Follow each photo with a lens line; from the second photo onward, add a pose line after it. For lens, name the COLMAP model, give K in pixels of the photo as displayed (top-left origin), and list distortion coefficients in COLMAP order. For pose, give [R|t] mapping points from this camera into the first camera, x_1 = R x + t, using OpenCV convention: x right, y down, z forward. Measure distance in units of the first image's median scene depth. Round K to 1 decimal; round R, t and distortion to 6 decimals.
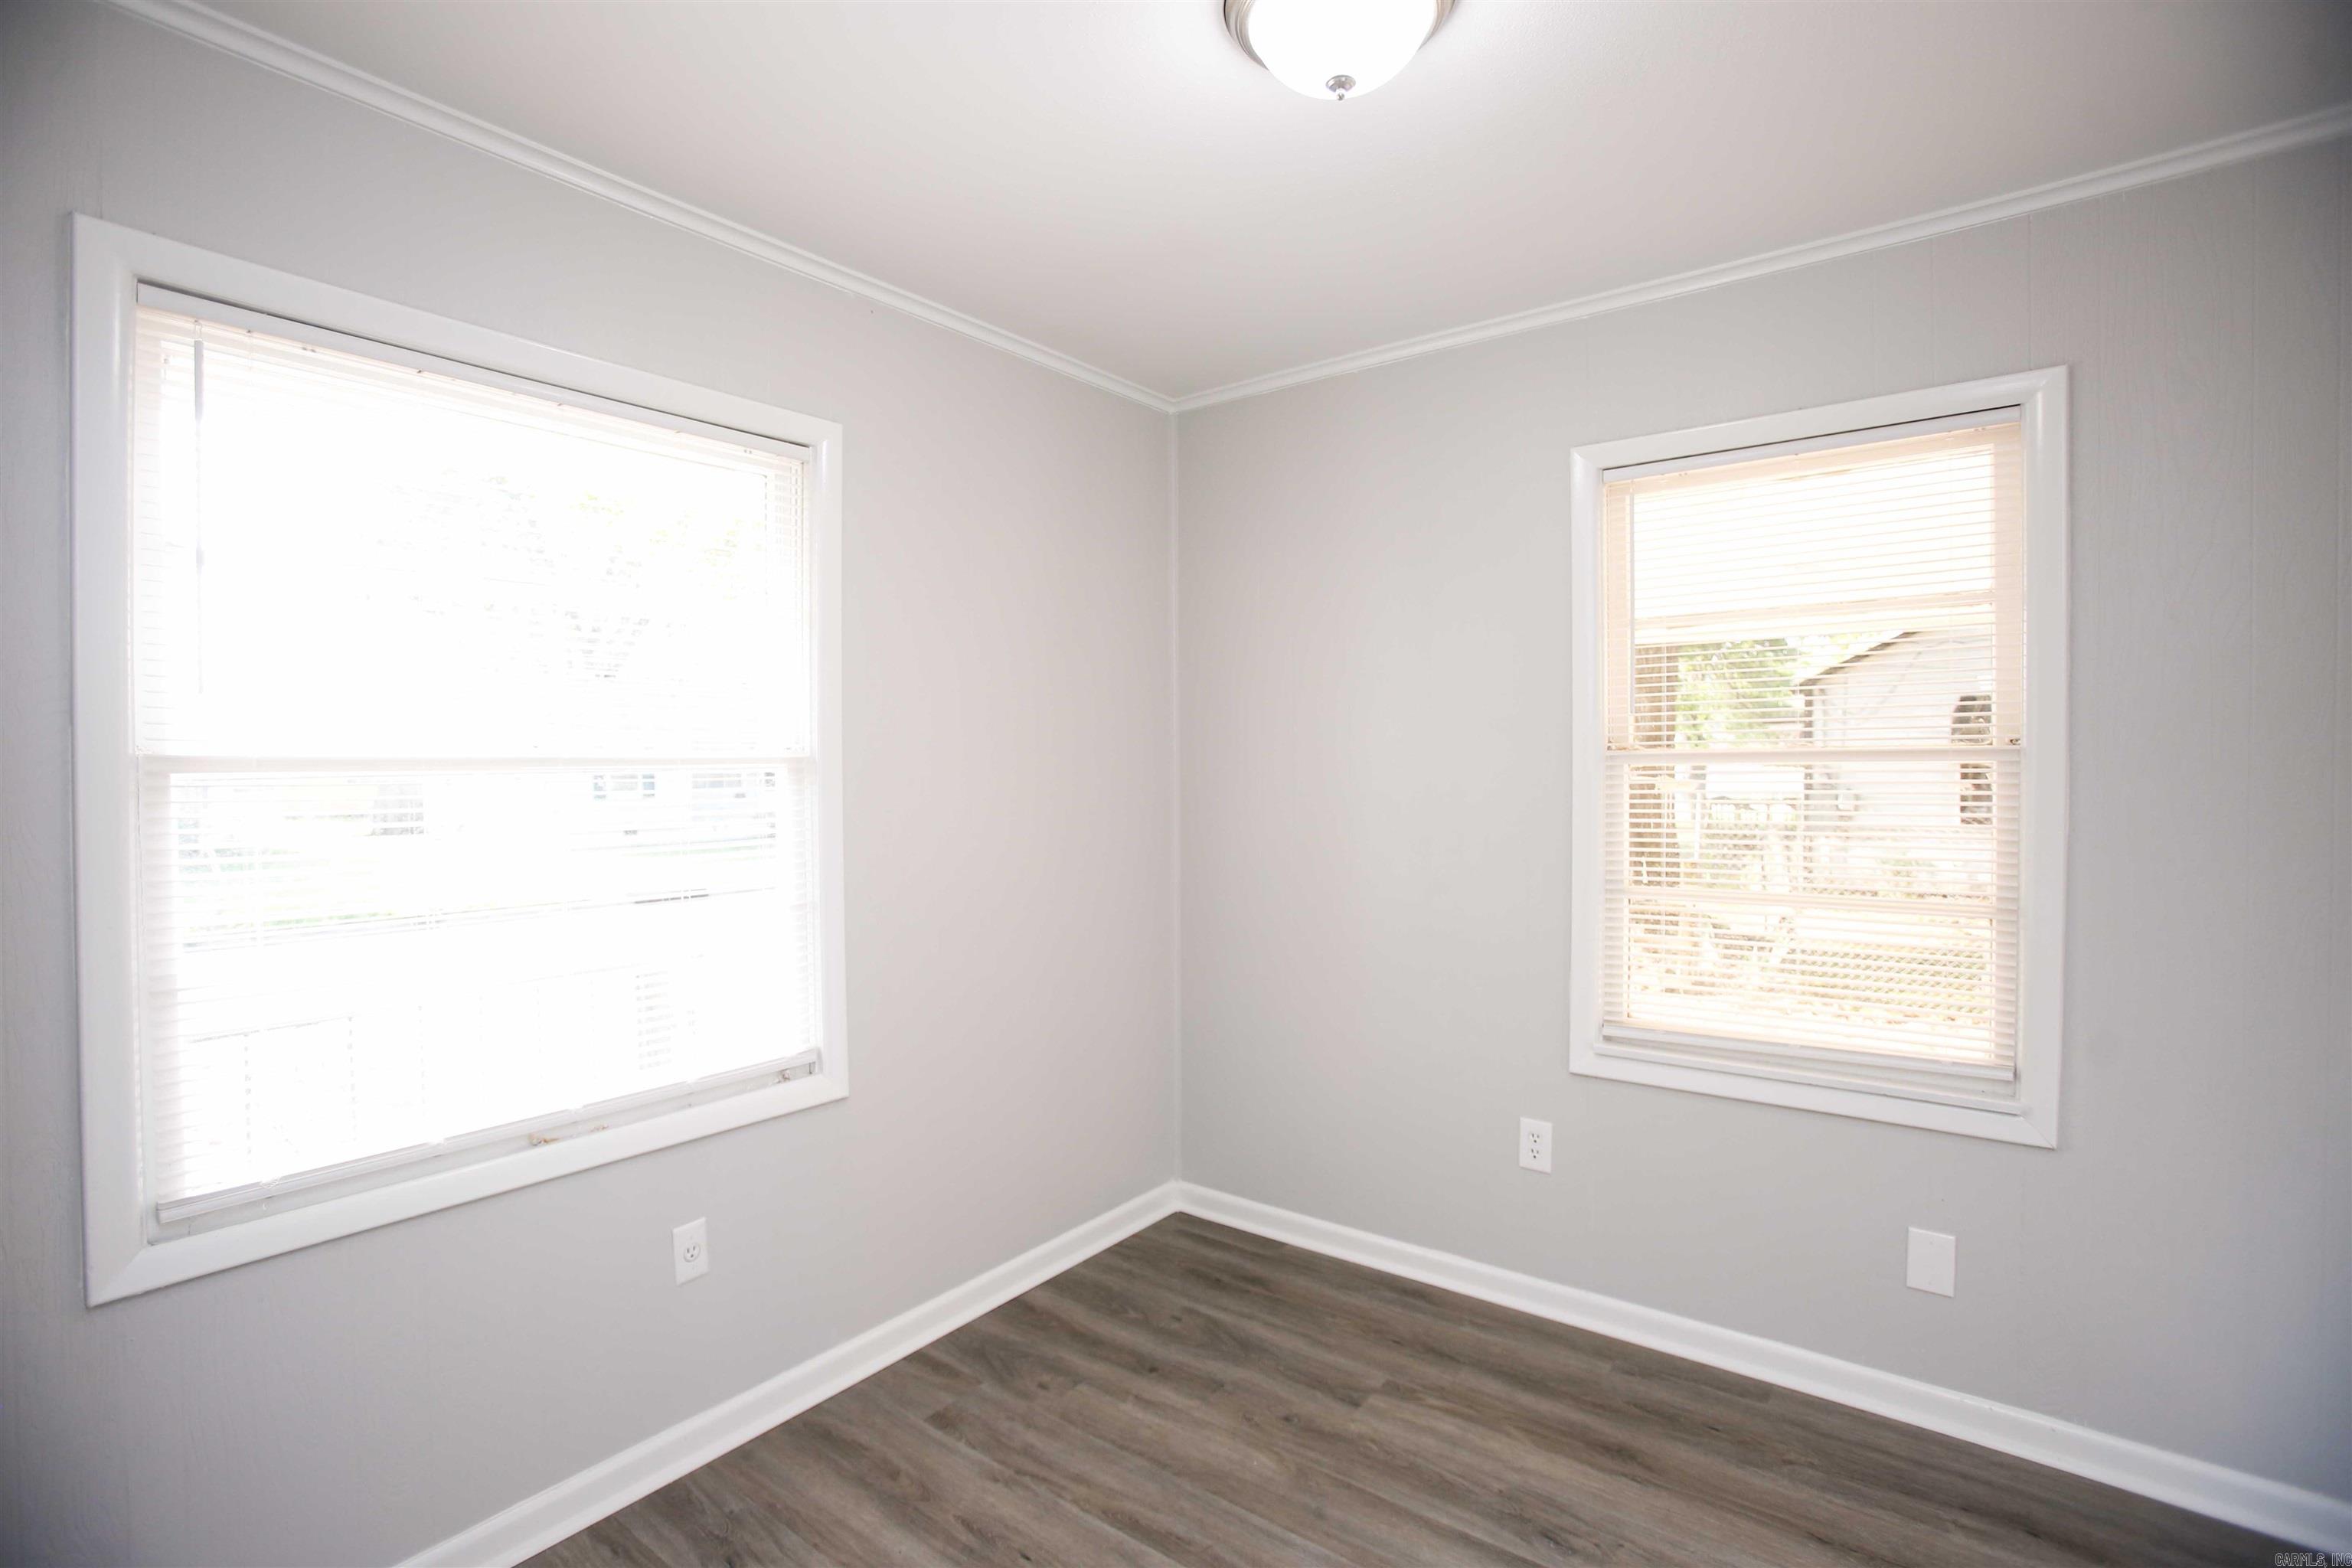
lens RADIAL K [[1079.8, 0, 1177.1], [0, 1079.8, 785.4], [0, 0, 1]] dist [-0.036910, 0.009570]
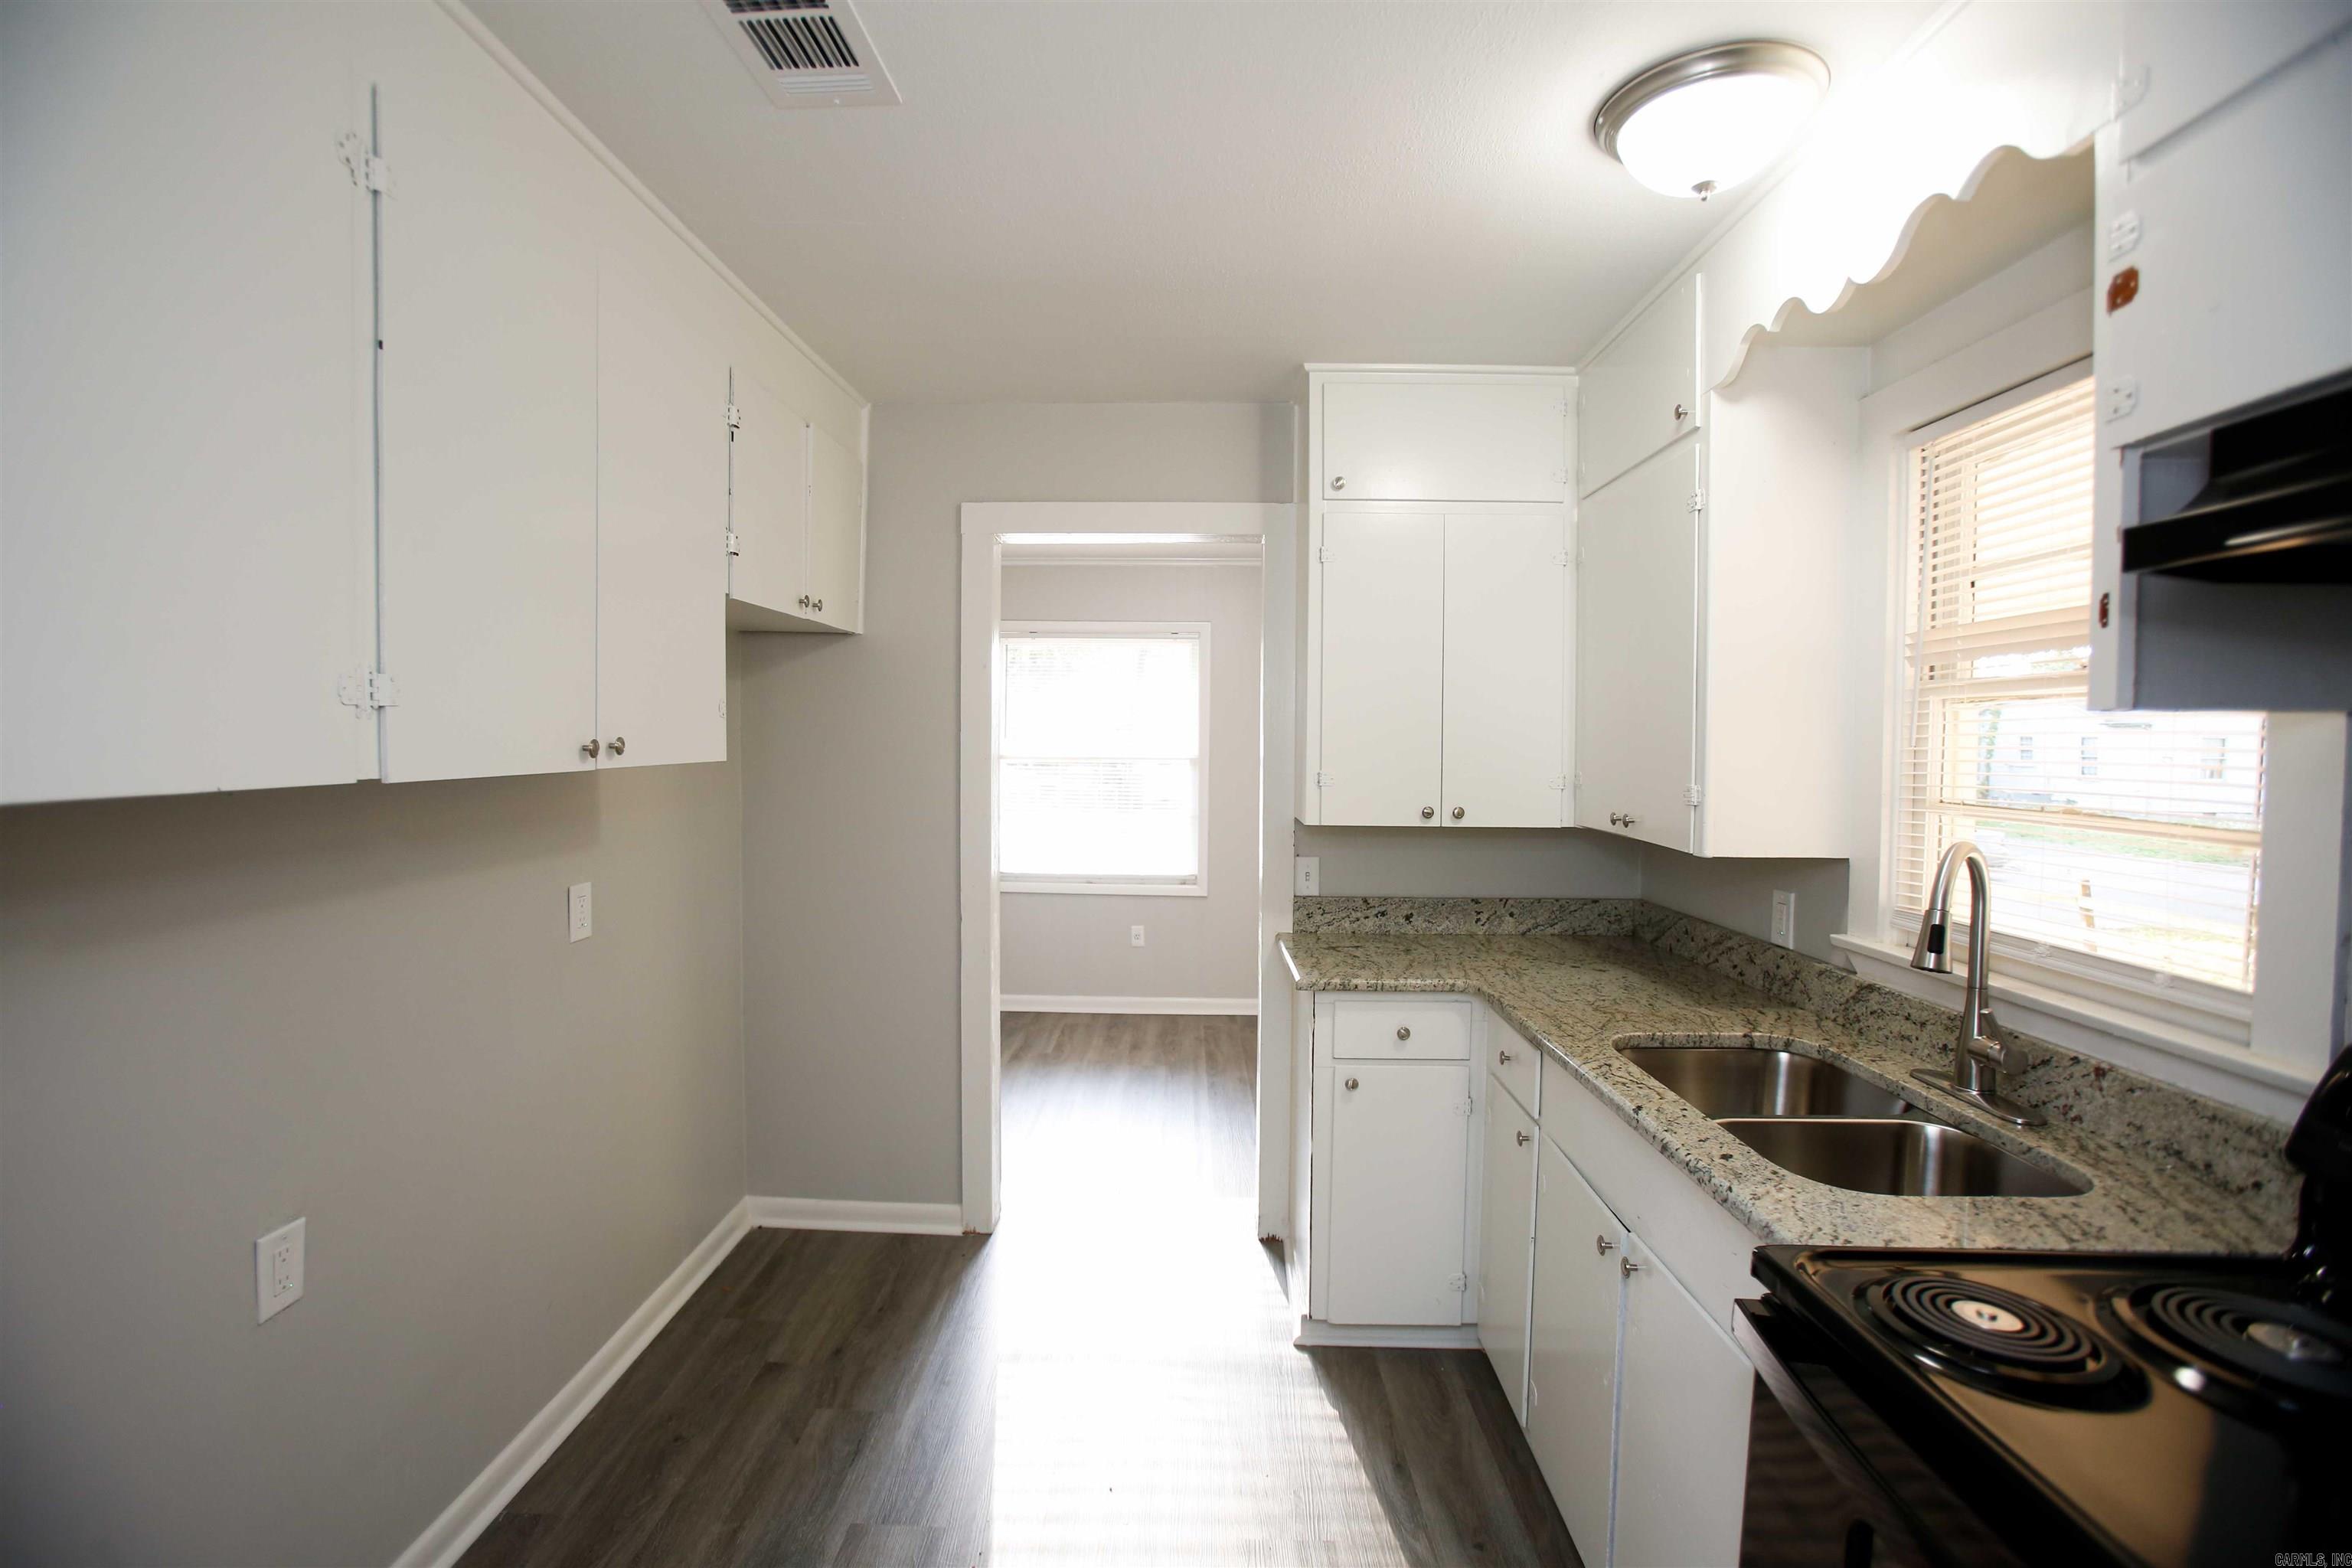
lens RADIAL K [[1079.8, 0, 1173.9], [0, 1079.8, 777.3], [0, 0, 1]] dist [-0.036910, 0.009570]
pose [[0.603202, 0.034597, -0.796838, 1.796258], [-0.029751, 0.999339, 0.020868, -0.032271], [0.797034, 0.011119, 0.603833, -0.609020]]
